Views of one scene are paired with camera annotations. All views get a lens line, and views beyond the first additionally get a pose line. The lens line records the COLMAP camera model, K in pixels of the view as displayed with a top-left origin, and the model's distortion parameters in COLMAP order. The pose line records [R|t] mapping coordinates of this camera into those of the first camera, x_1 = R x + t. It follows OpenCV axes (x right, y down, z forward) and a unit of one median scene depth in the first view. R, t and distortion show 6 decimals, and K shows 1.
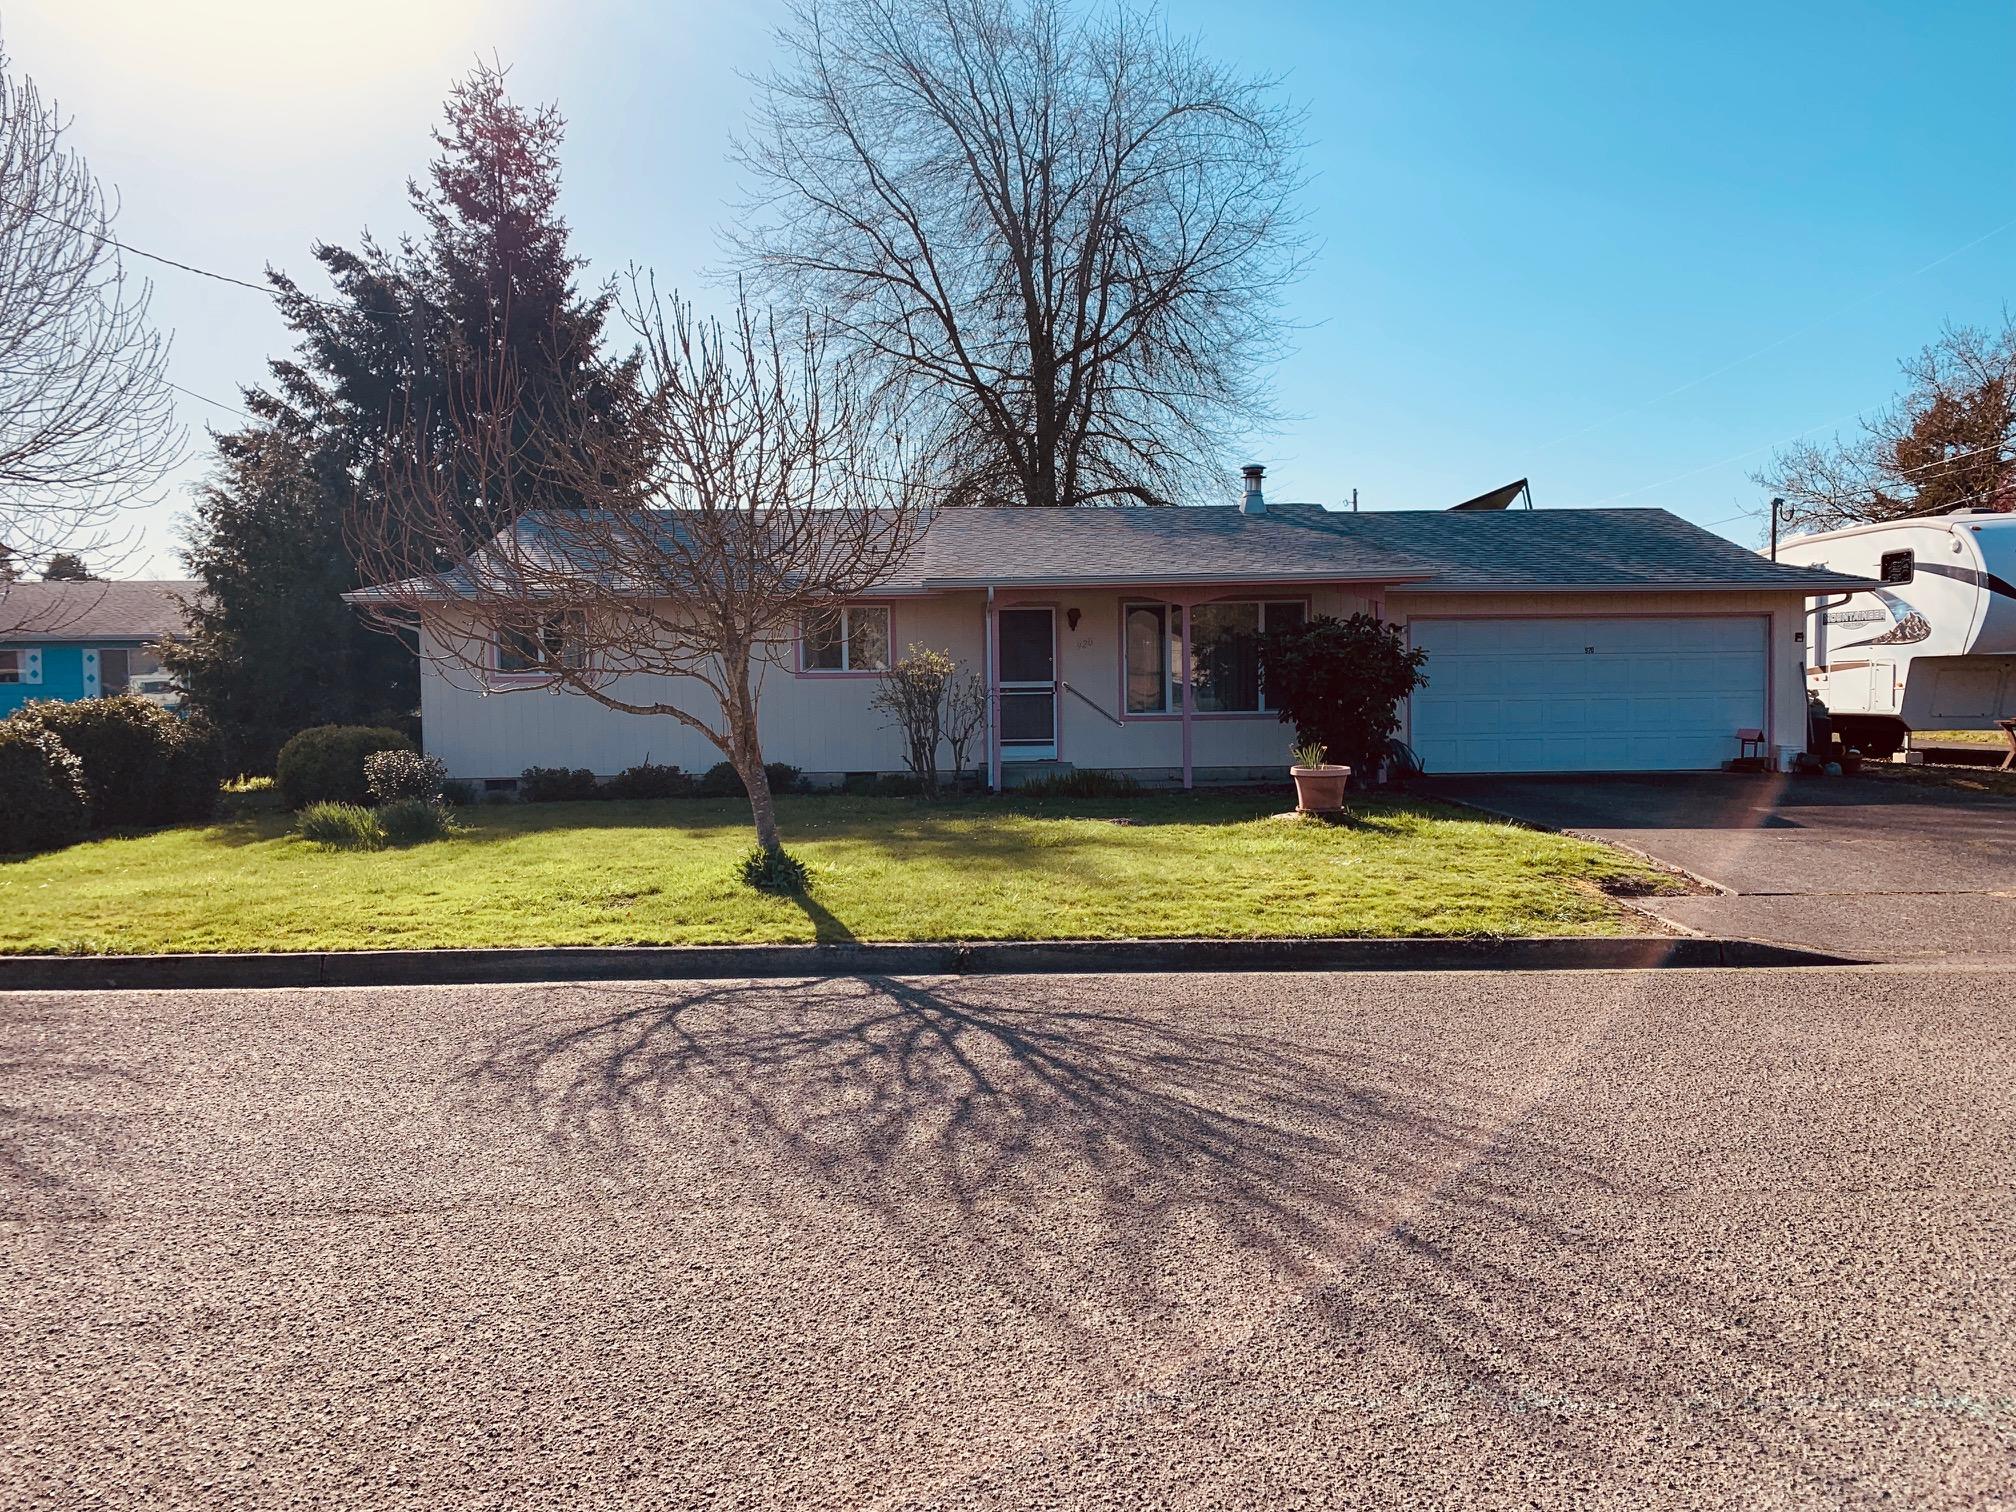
lens RADIAL K [[1549.8, 0, 1007.2], [0, 1549.8, 755.7], [0, 0, 1]] dist [0.021380, -0.017832]
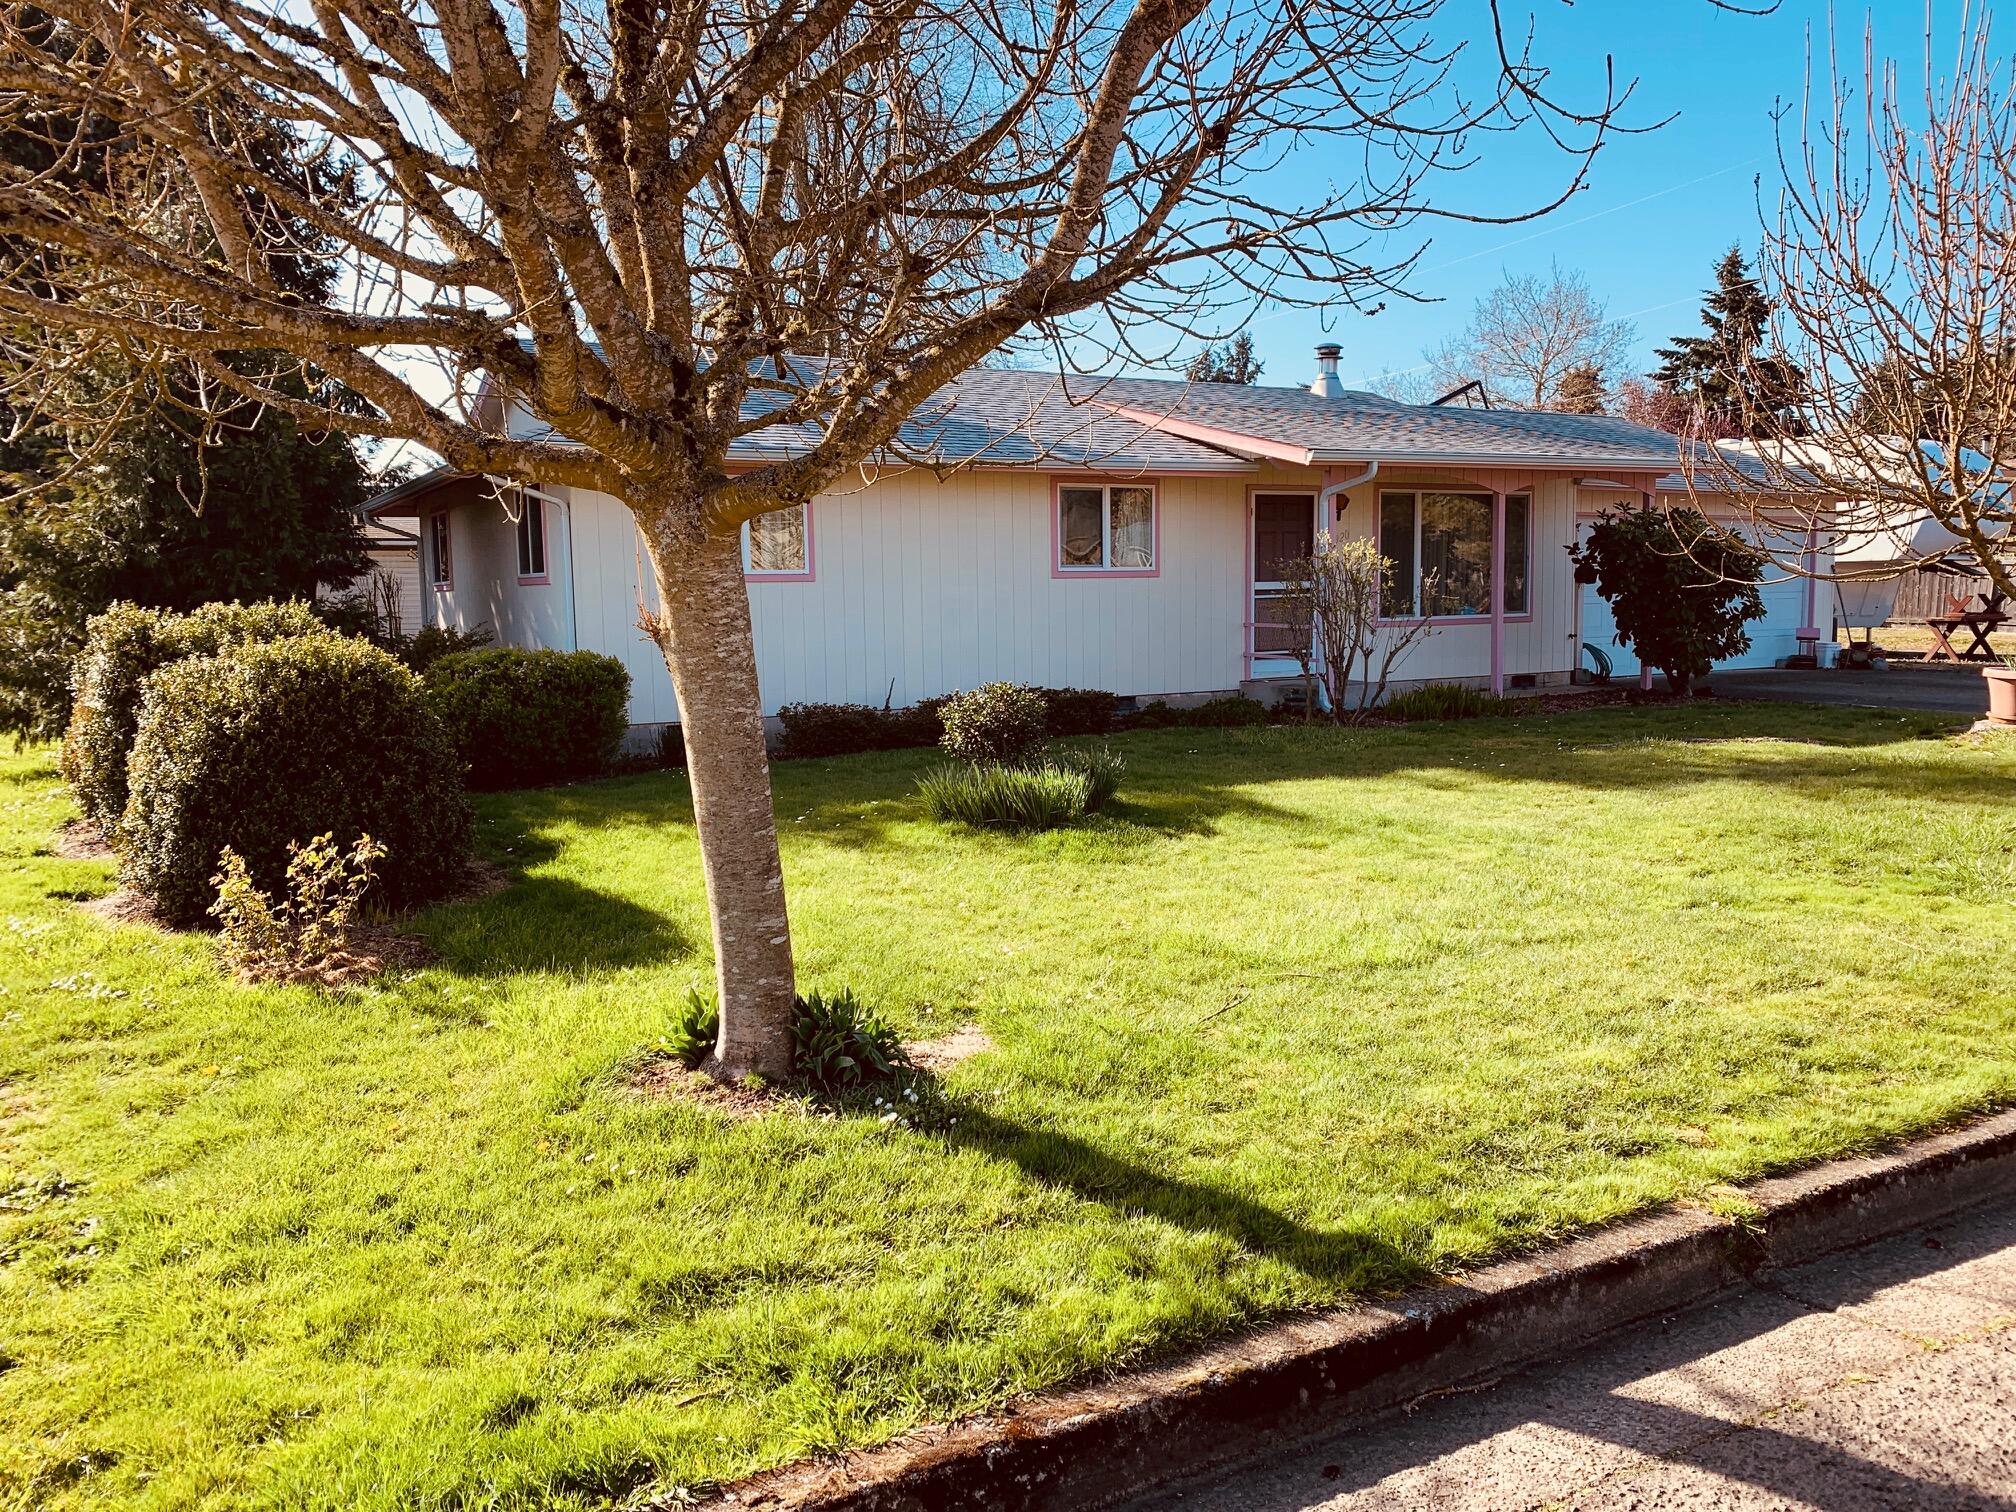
lens RADIAL K [[1549.8, 0, 990.9], [0, 1549.8, 751.5], [0, 0, 1]] dist [0.021380, -0.017832]
pose [[0.890402, -0.047956, 0.452641, -0.452751], [0.025287, 0.998110, 0.056004, -0.006439], [-0.454471, -0.038421, 0.889932, 0.281357]]
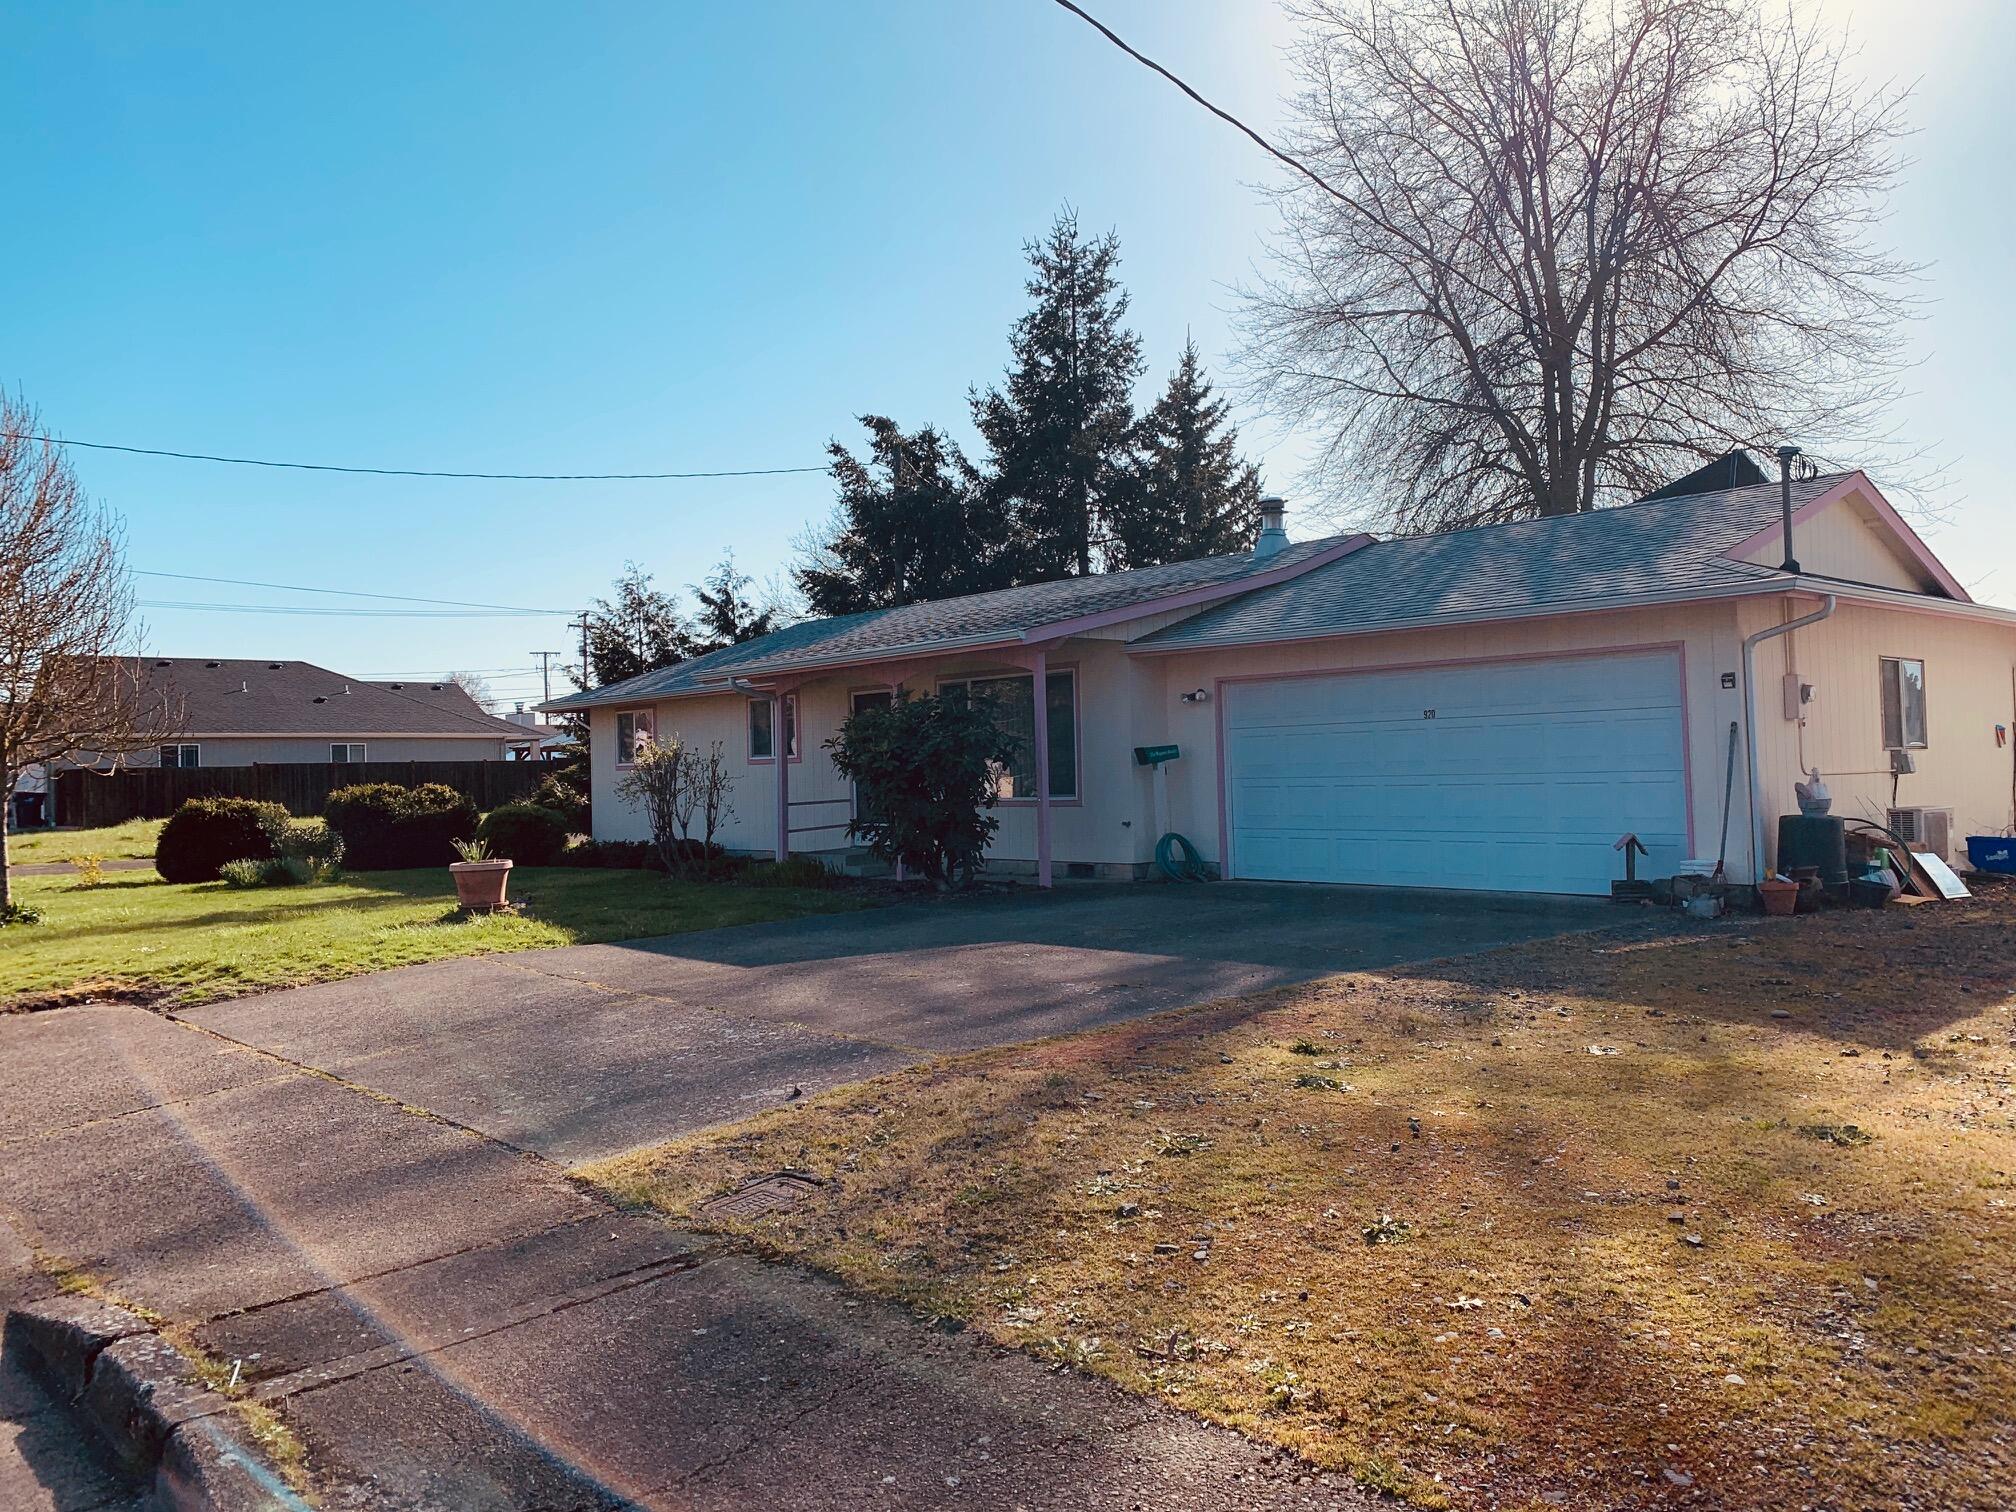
lens RADIAL K [[1549.8, 0, 997.5], [0, 1549.8, 760.1], [0, 0, 1]] dist [0.021380, -0.017832]
pose [[0.637365, -0.012594, -0.770459, 0.725645], [-0.015413, 0.999458, -0.029088, -0.022071], [0.770408, 0.030415, 0.636825, 0.375300]]
